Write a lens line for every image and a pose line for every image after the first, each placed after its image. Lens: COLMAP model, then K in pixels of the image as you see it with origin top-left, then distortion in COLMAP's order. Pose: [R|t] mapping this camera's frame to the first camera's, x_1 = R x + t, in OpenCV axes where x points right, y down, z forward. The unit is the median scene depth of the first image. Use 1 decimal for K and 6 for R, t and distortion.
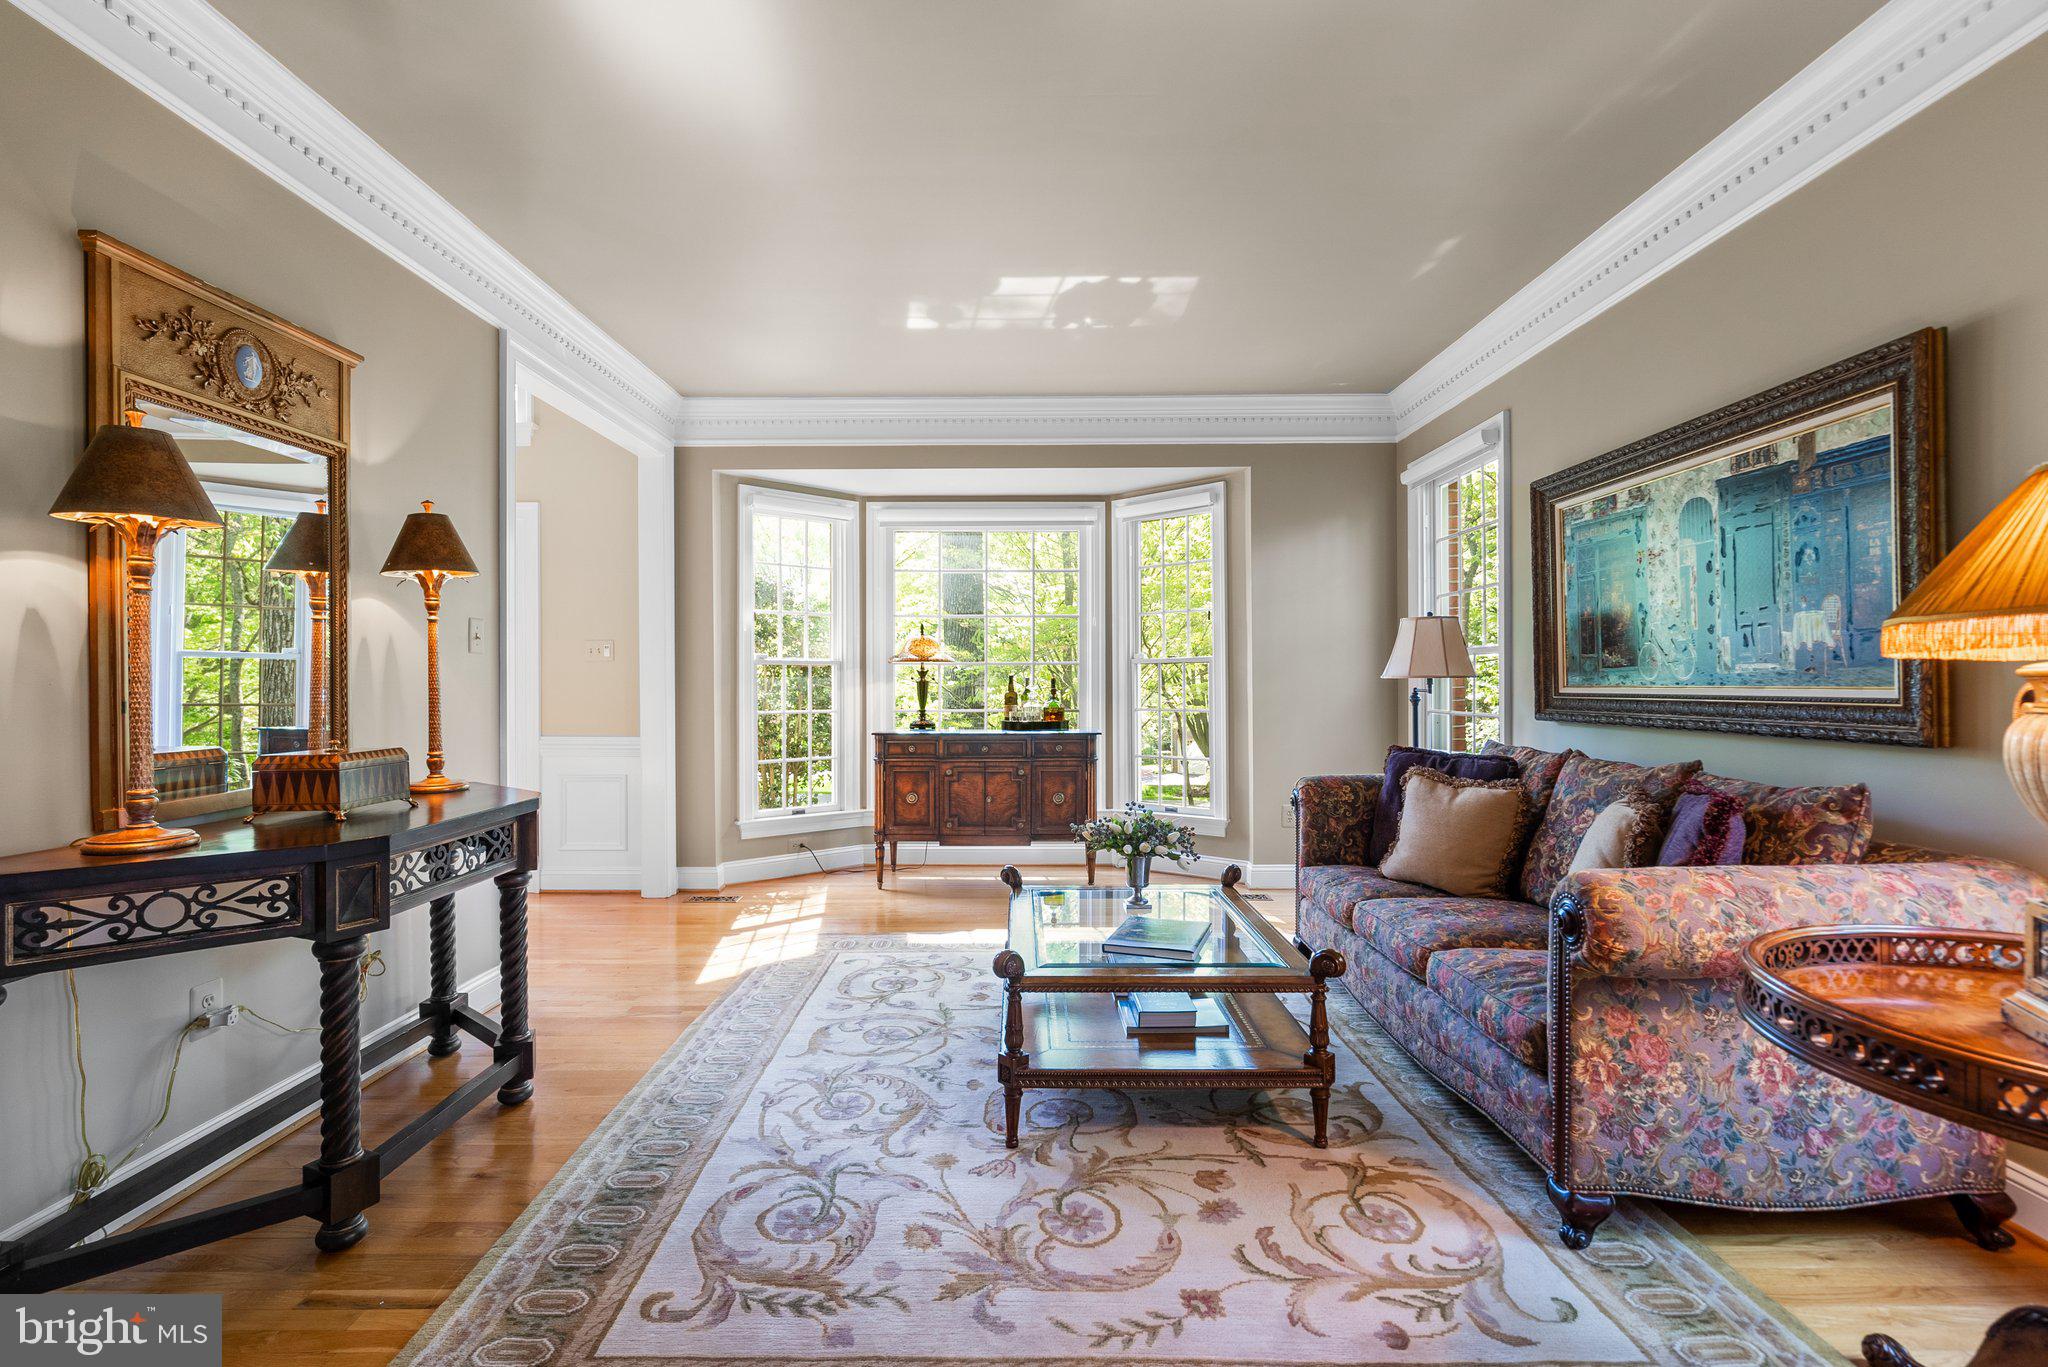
lens RADIAL K [[949.5, 0, 1020.0], [0, 949.5, 681.7], [0, 0, 1]] dist [-0.003435, -0.000889]
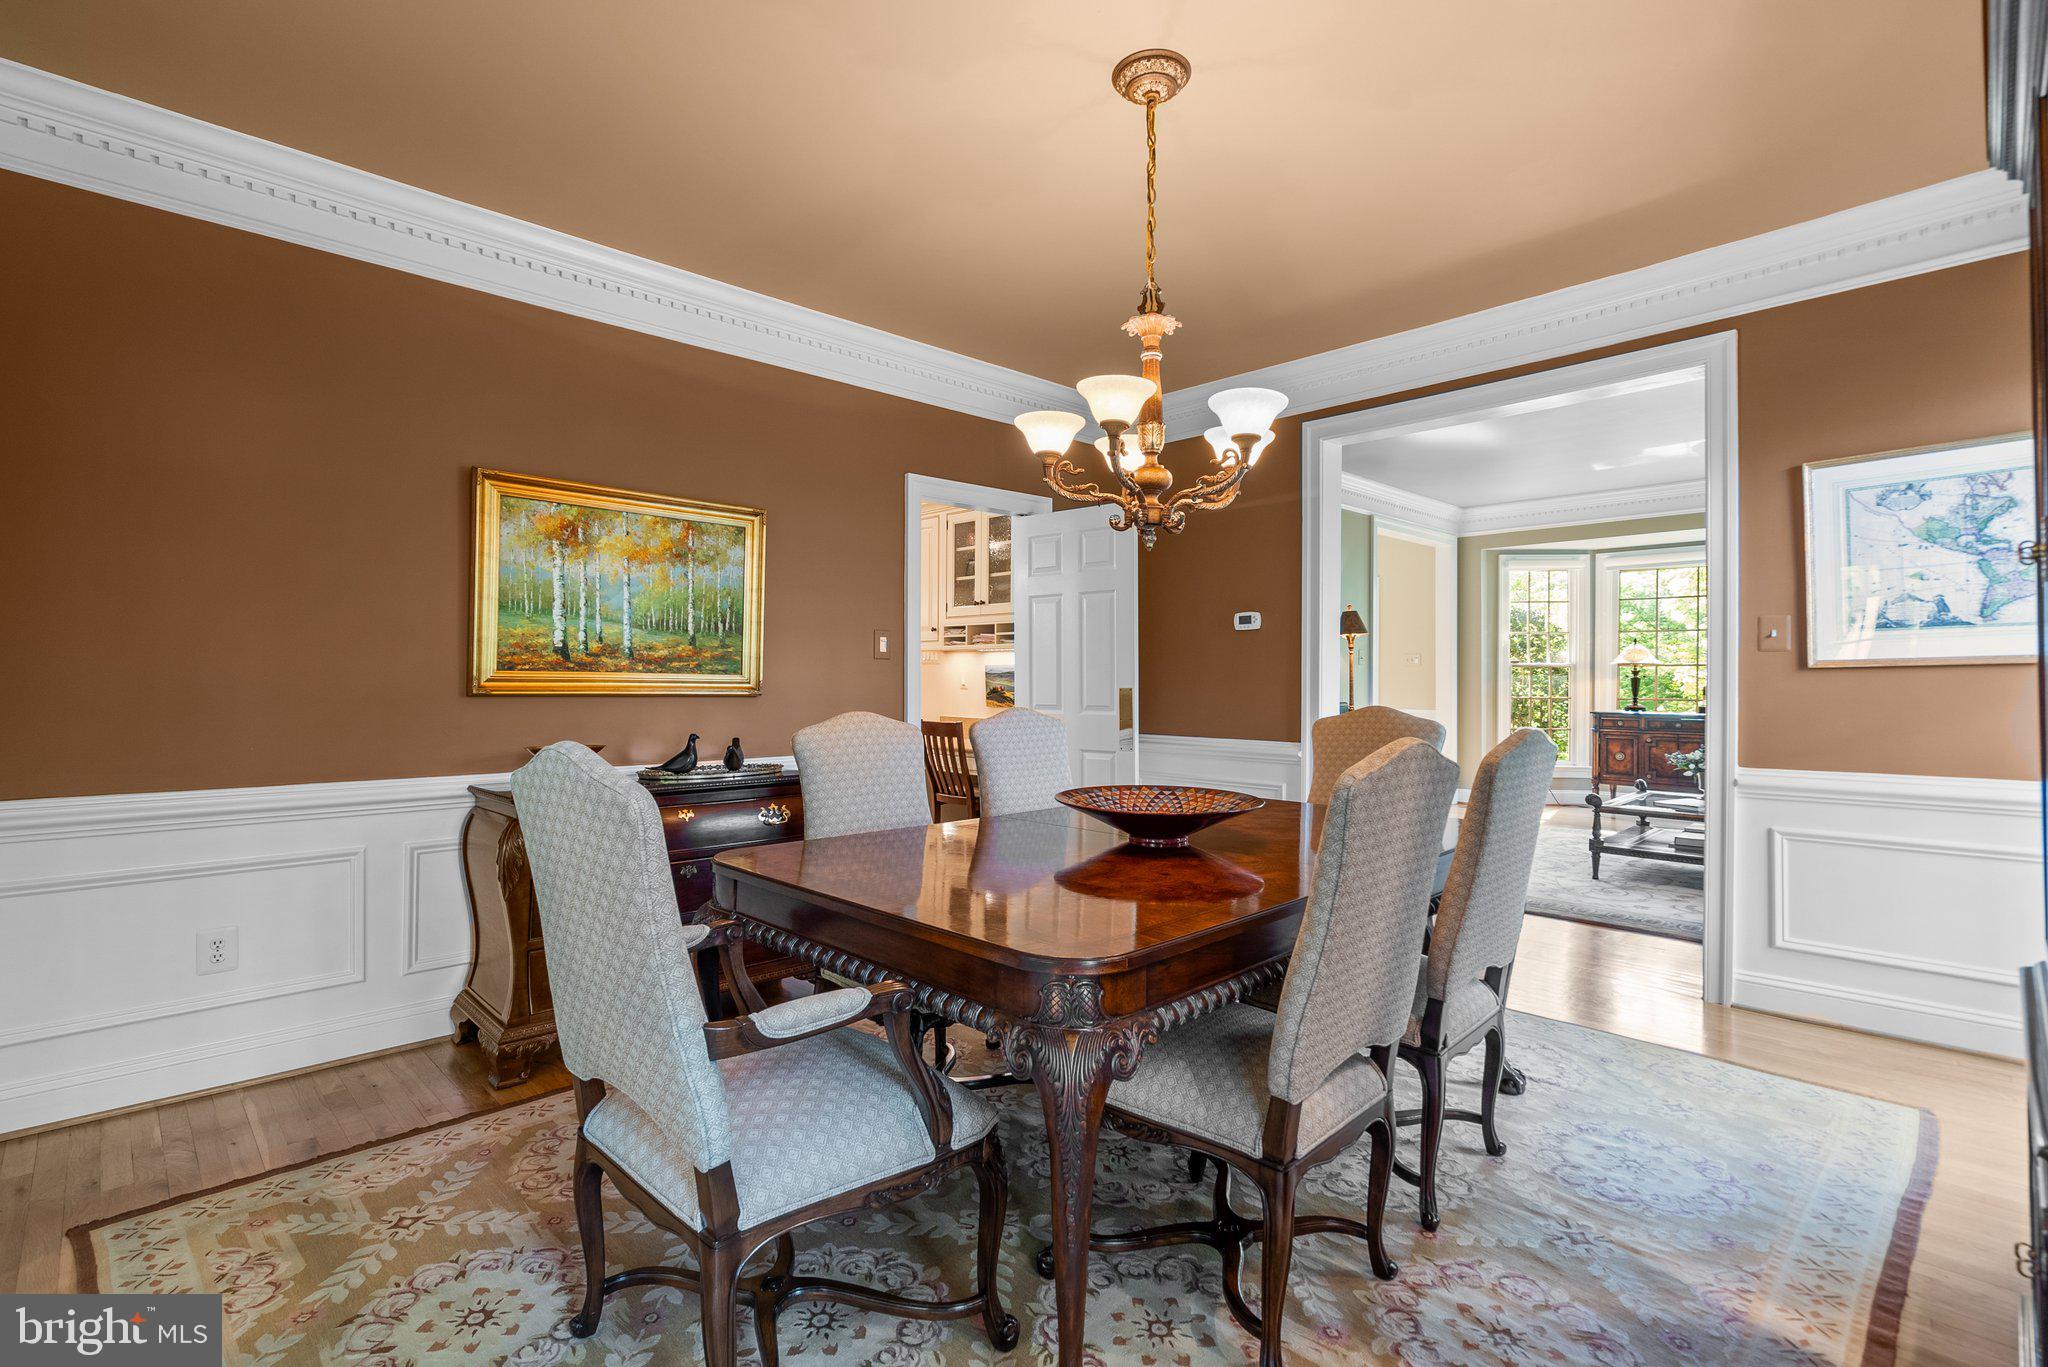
lens RADIAL K [[949.5, 0, 1020.0], [0, 949.5, 681.7], [0, 0, 1]] dist [-0.003435, -0.000889]
pose [[0.700697, 0.000429, -0.713459, 0.290131], [-0.000242, 1.000000, 0.000363, 0.004407], [0.713459, -0.000082, 0.700697, -0.725179]]
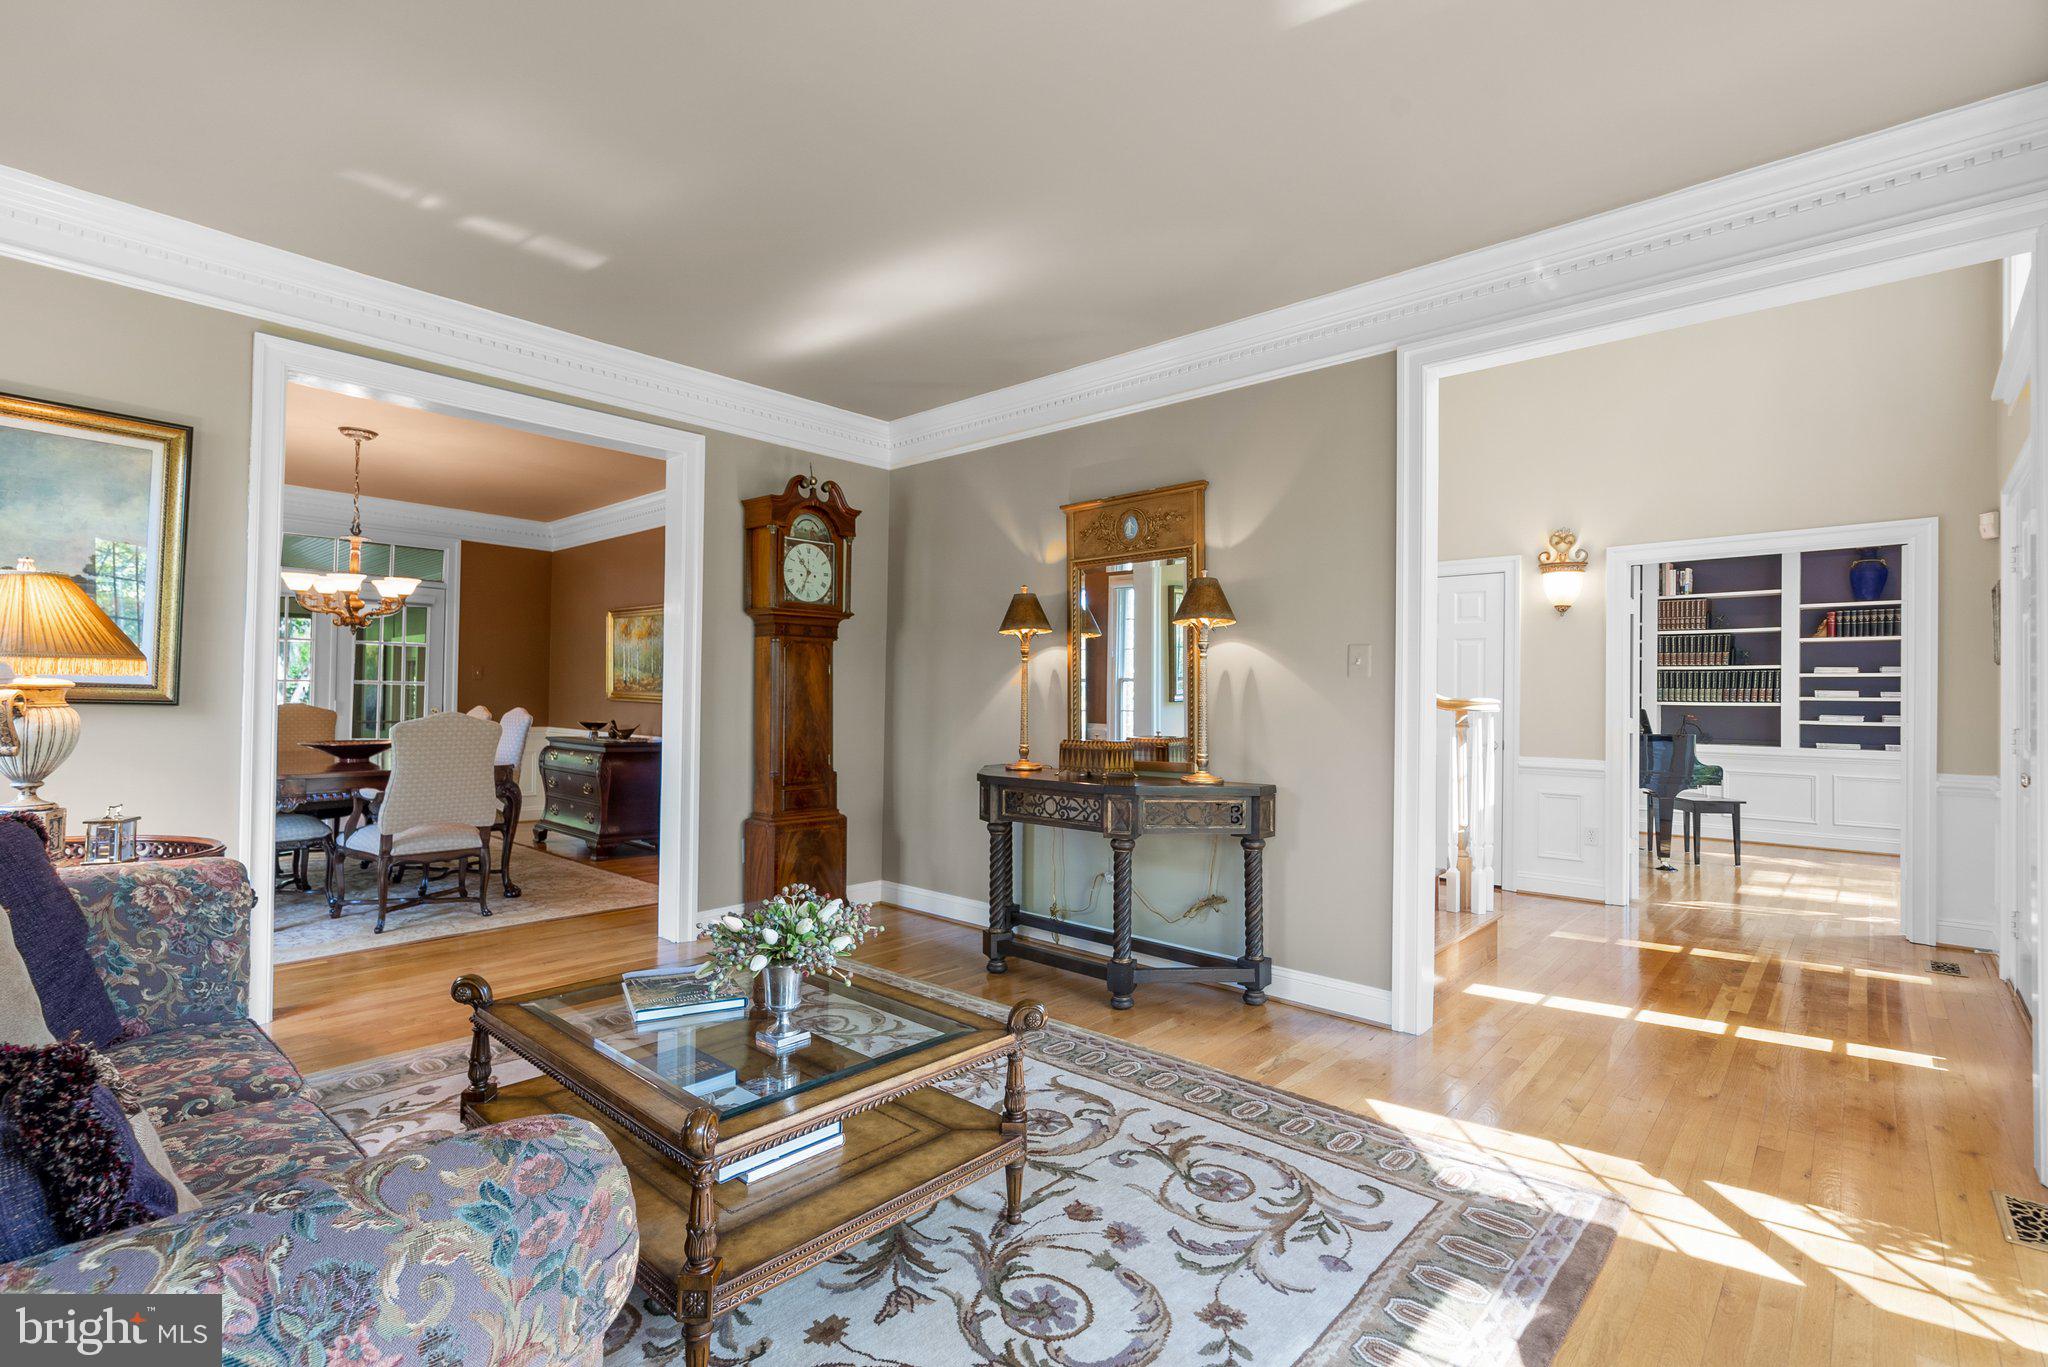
lens RADIAL K [[949.5, 0, 1020.0], [0, 949.5, 681.7], [0, 0, 1]] dist [-0.003435, -0.000889]
pose [[-0.676530, -0.020442, -0.736131, 0.297254], [-0.016970, 0.999782, -0.012167, -0.002932], [0.736220, 0.004261, -0.676729, 0.925694]]
